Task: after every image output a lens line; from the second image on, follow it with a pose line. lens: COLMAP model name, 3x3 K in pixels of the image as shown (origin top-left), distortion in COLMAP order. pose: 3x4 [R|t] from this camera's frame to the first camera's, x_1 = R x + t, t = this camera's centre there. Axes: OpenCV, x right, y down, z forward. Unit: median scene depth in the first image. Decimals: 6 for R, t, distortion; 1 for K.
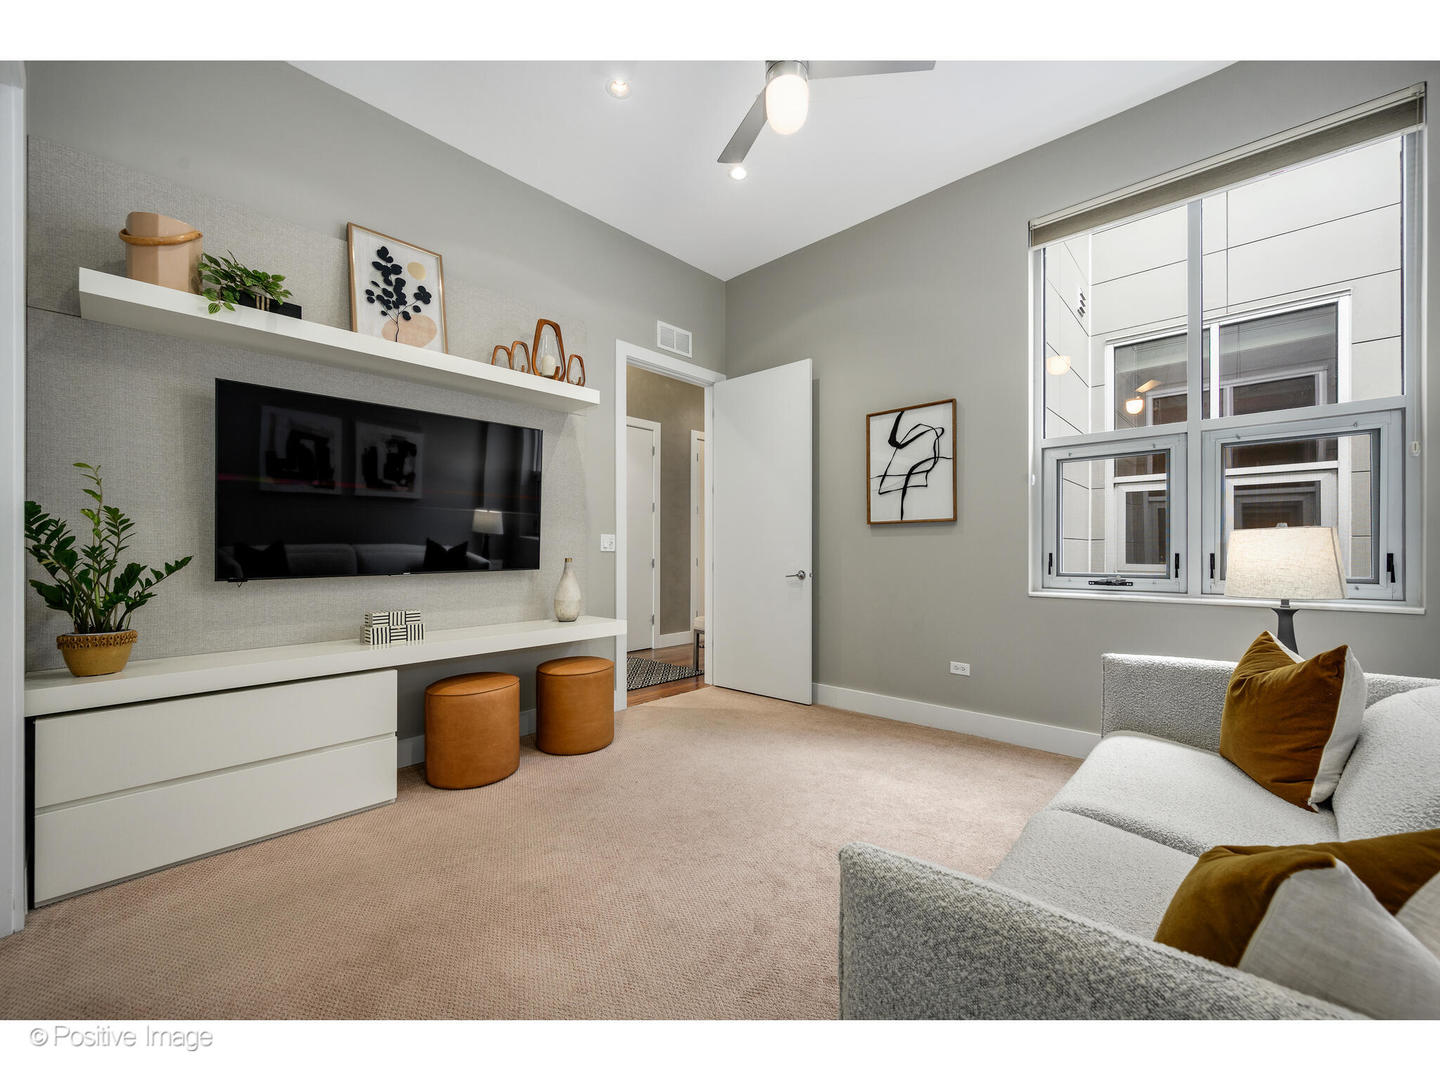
lens RADIAL K [[570.3, 0, 721.1], [0, 570.3, 547.2], [0, 0, 1]] dist [-0.000640, -0.000052]
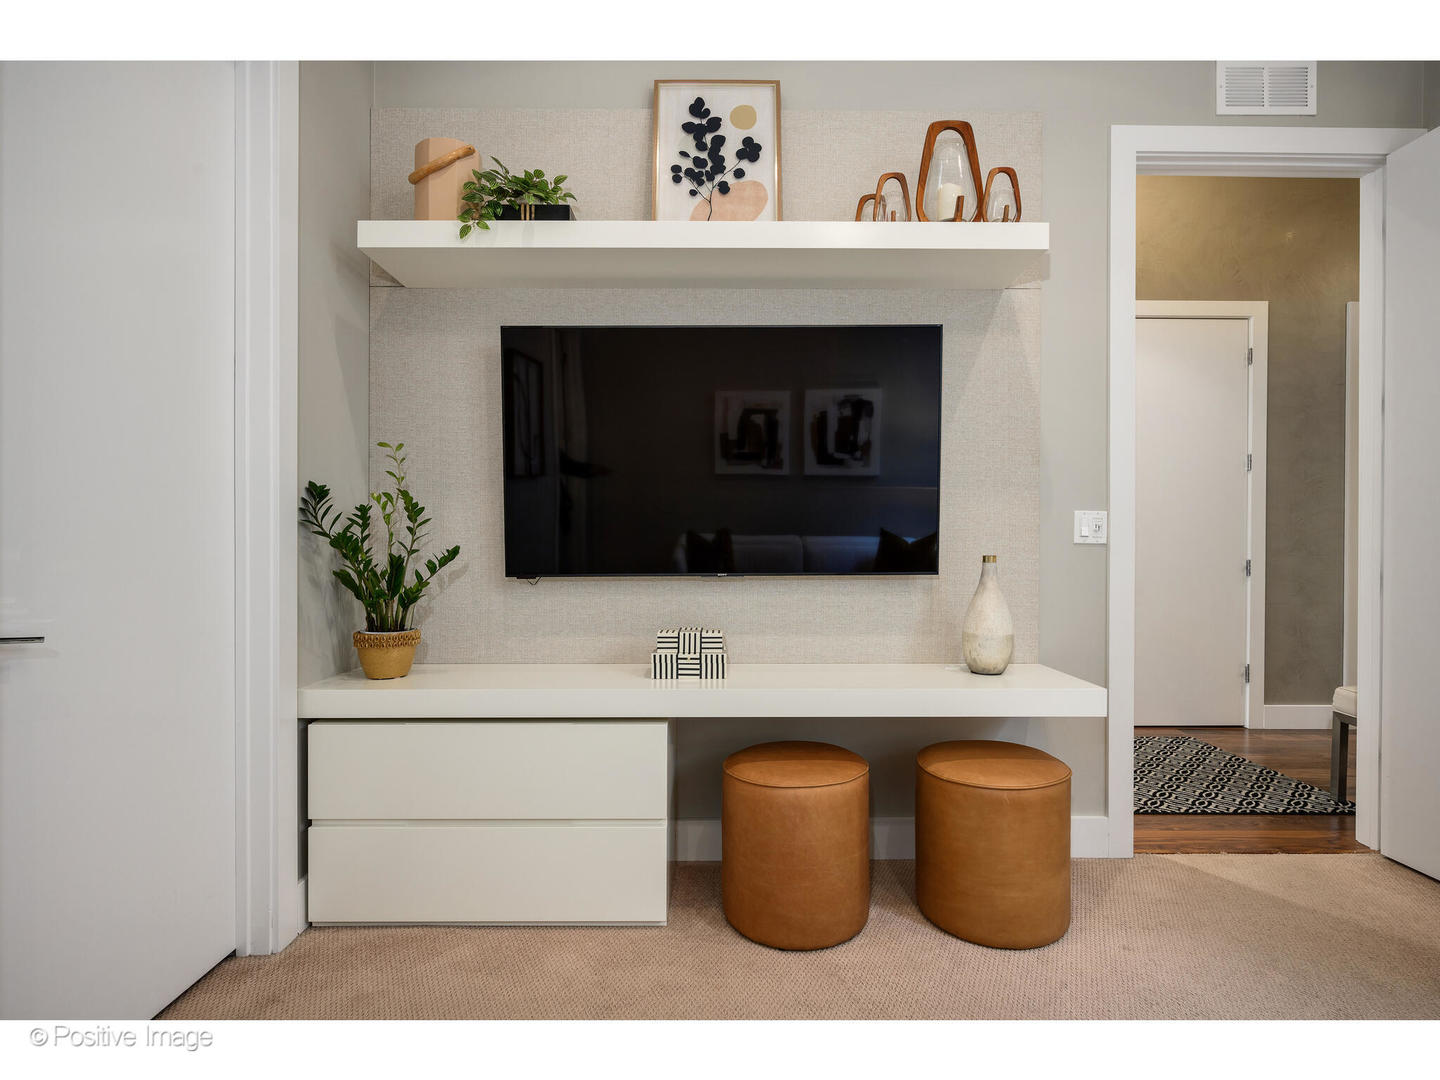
lens RADIAL K [[710.8, 0, 722.6], [0, 710.8, 544.4], [0, 0, 1]] dist [-0.001883, 0.000079]
pose [[0.690504, 0.005088, -0.723310, 0.047941], [-0.000451, 0.999978, 0.006604, 0.004900], [0.723328, -0.004234, 0.690491, 0.413840]]
